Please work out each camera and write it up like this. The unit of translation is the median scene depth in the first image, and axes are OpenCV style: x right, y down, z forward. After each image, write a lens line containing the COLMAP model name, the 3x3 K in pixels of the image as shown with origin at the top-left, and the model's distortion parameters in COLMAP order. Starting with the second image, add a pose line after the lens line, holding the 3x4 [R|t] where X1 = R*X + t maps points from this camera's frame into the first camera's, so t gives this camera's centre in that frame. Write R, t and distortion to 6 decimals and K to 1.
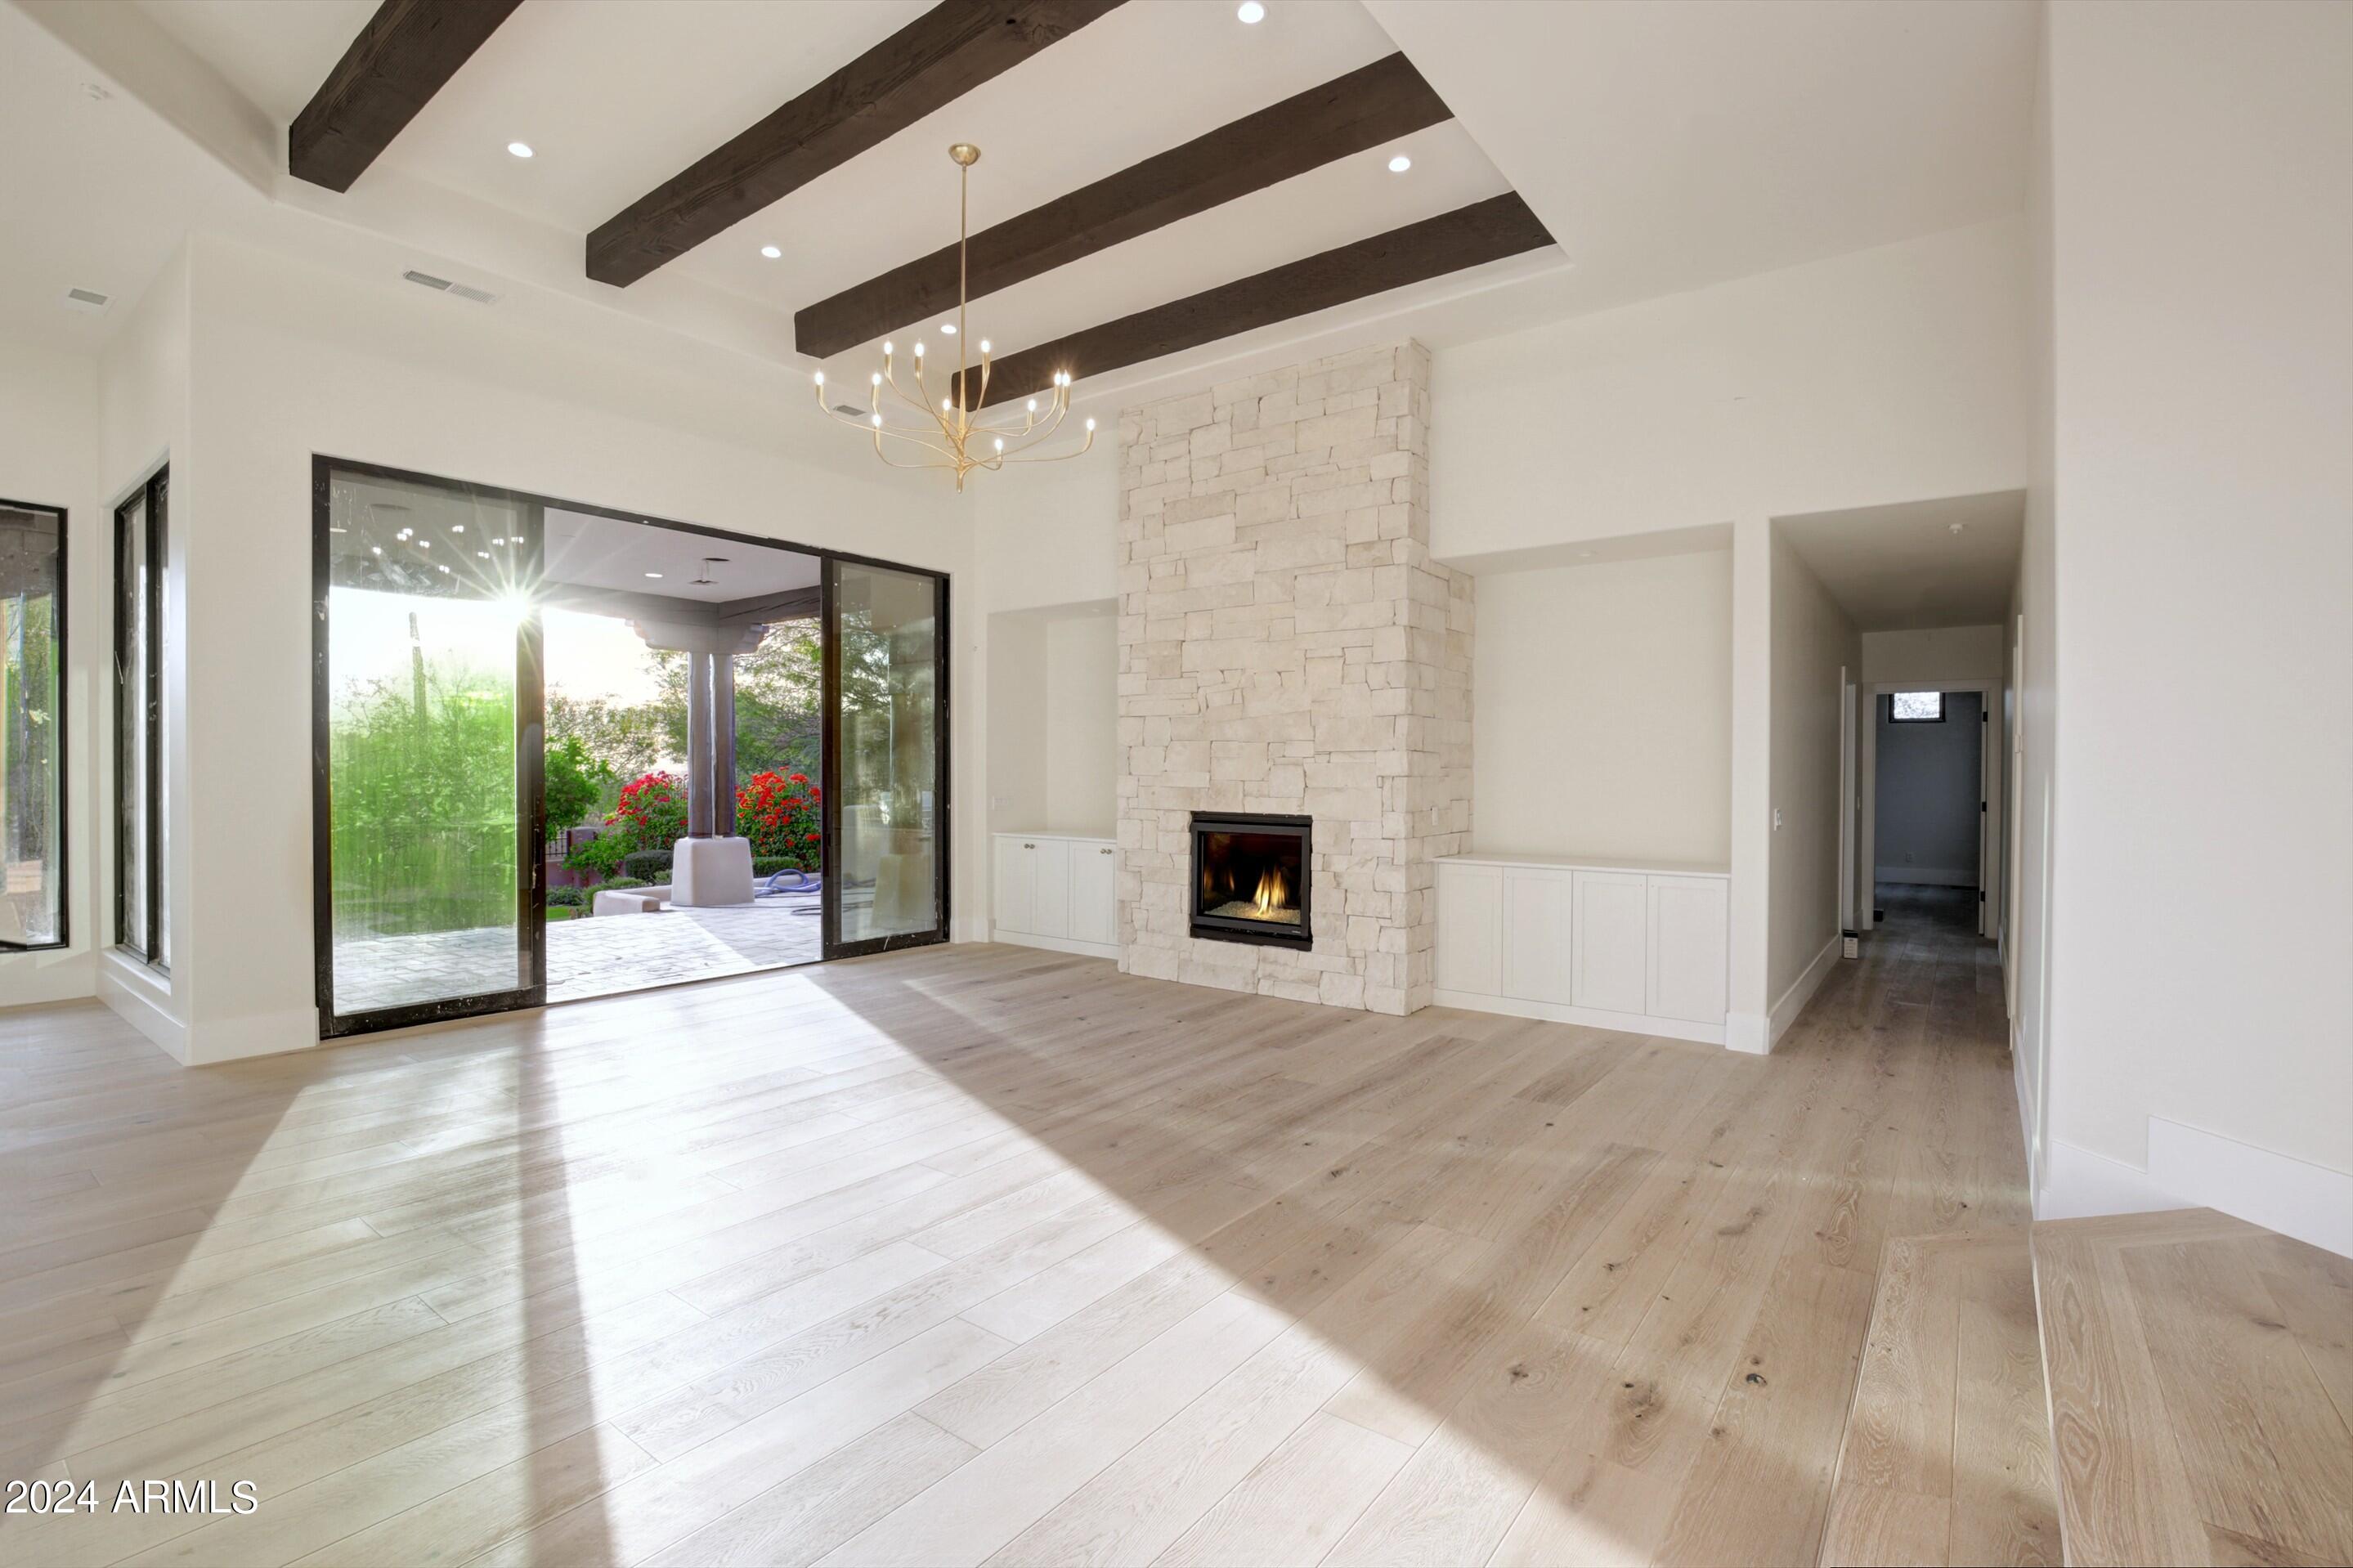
lens RADIAL K [[1063.8, 0, 1177.4], [0, 1063.8, 785.5], [0, 0, 1]] dist [-0.020133, -0.000005]
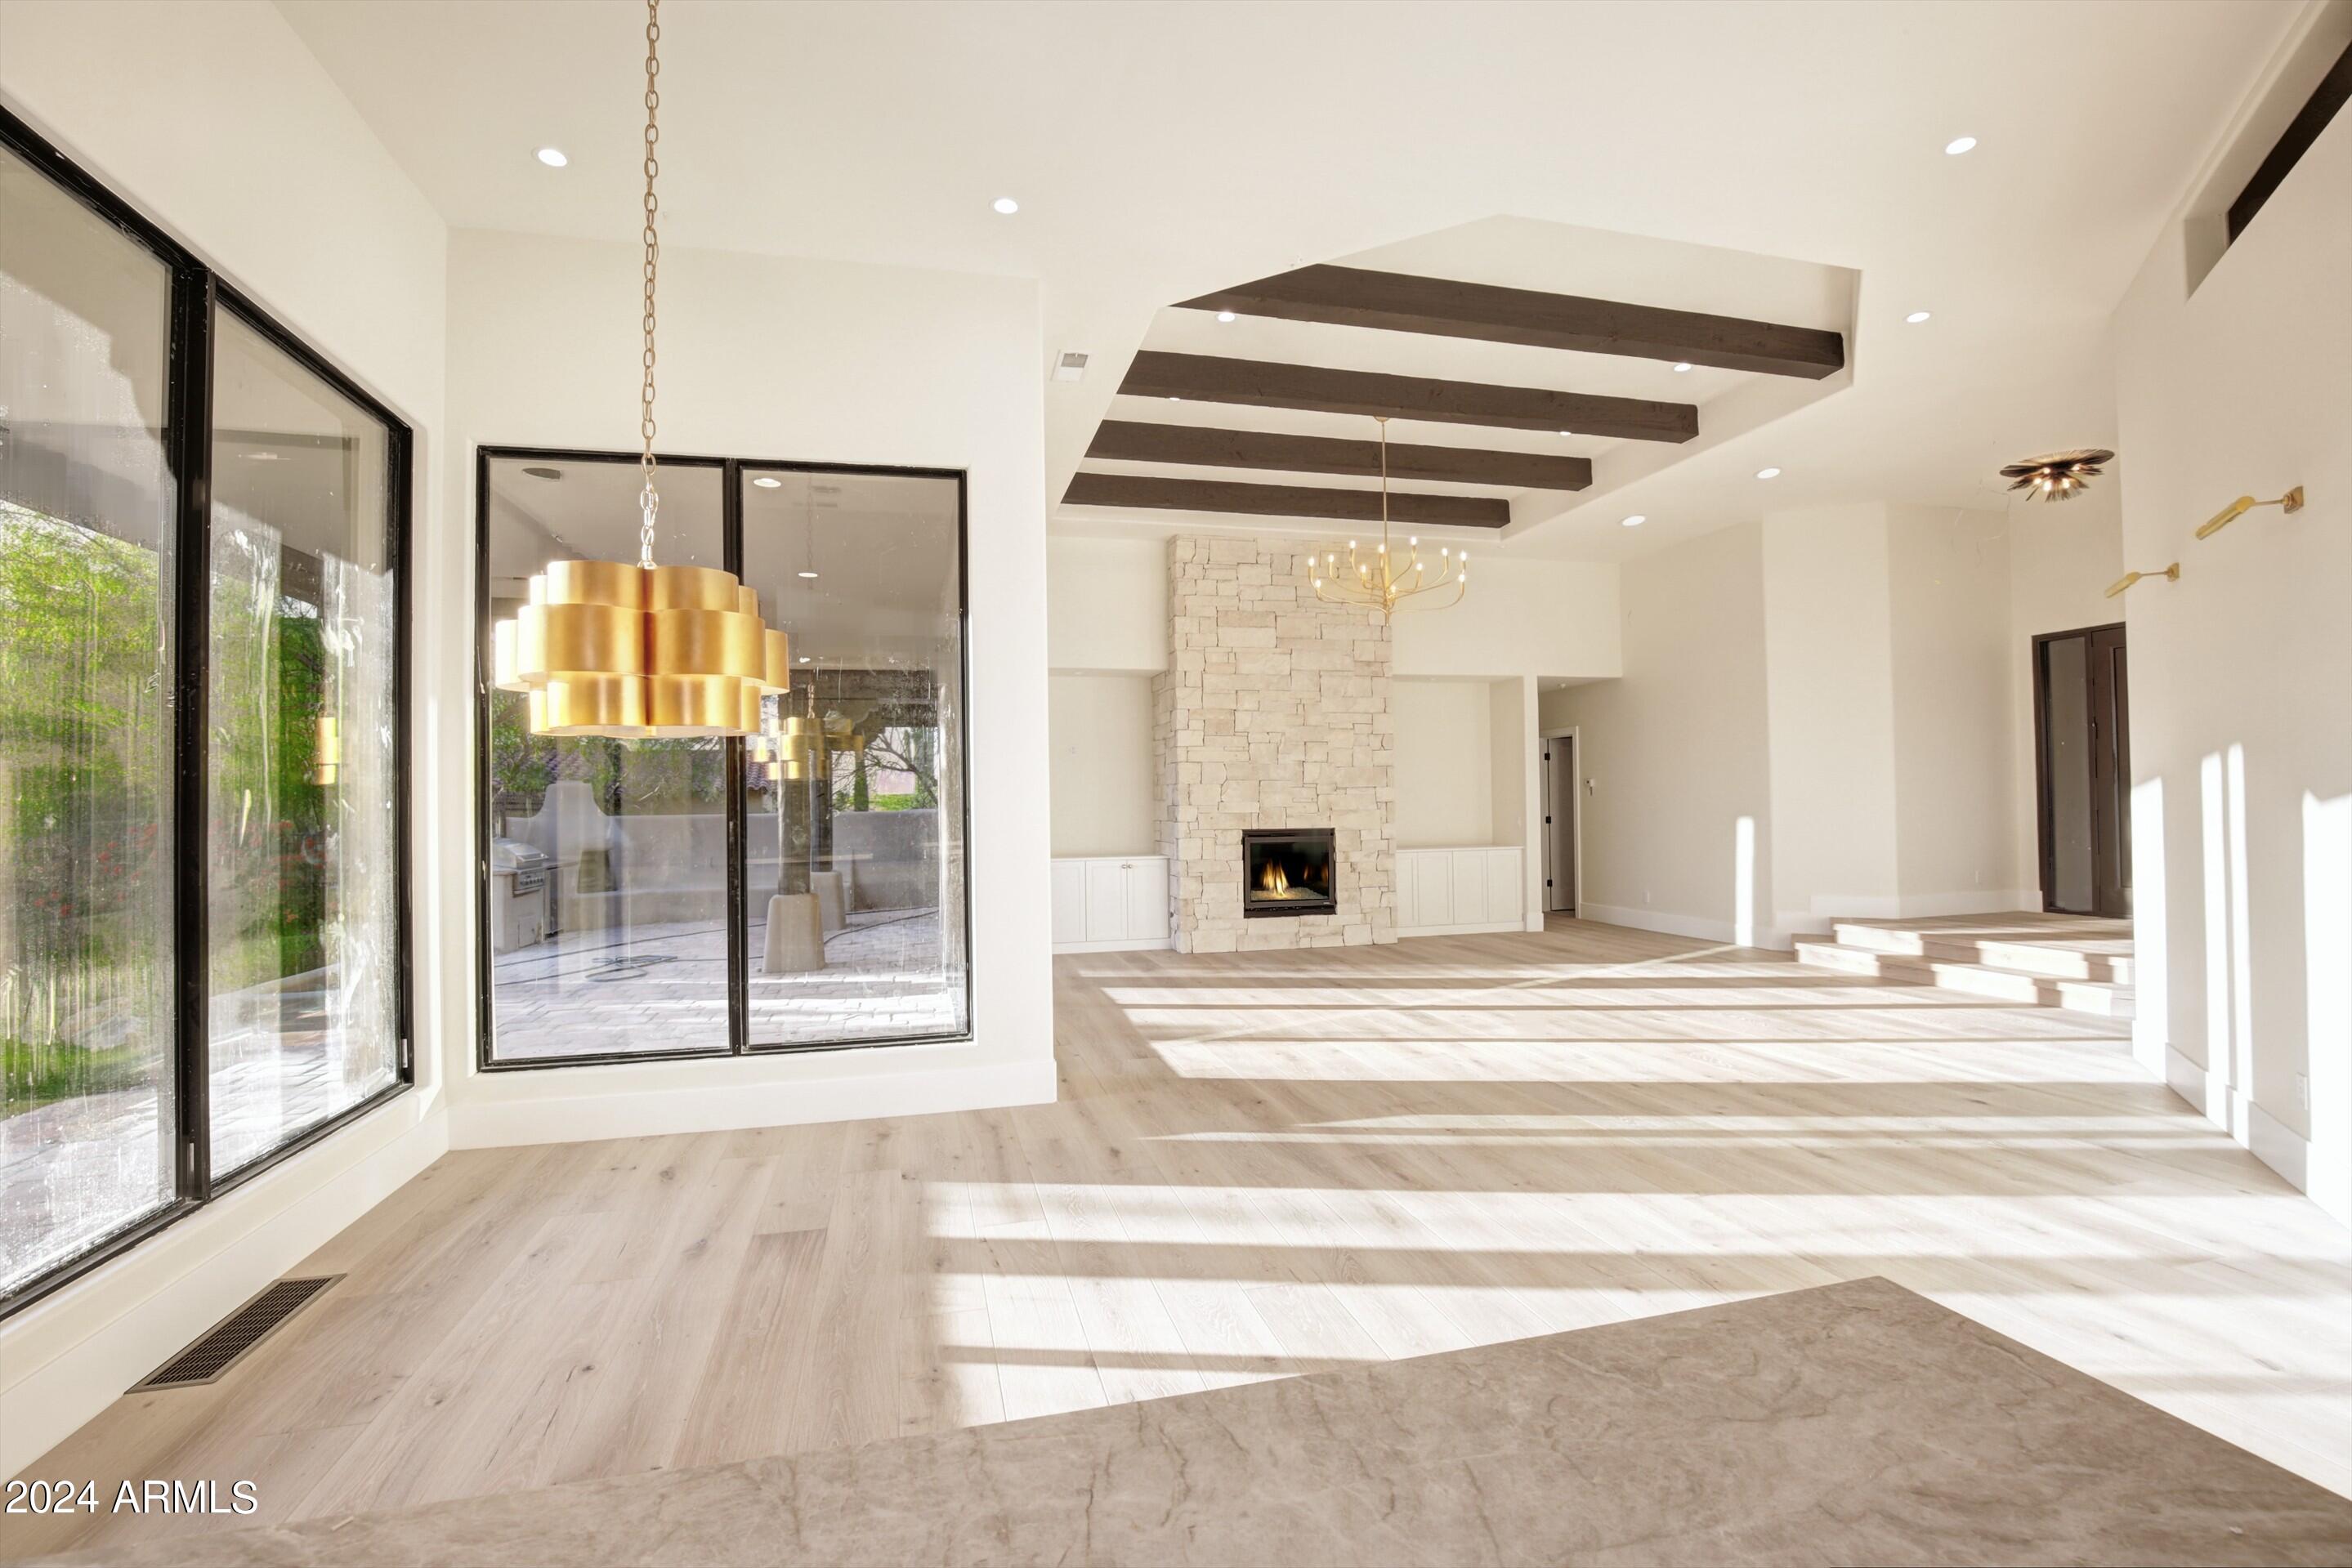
lens RADIAL K [[1063.3, 0, 1173.9], [0, 1063.3, 779.2], [0, 0, 1]] dist [-0.020133, -0.000005]
pose [[0.627914, -0.001291, 0.778282, -1.184740], [0.025359, 0.999502, -0.018801, -0.019354], [-0.777869, 0.031542, 0.627634, 0.180139]]
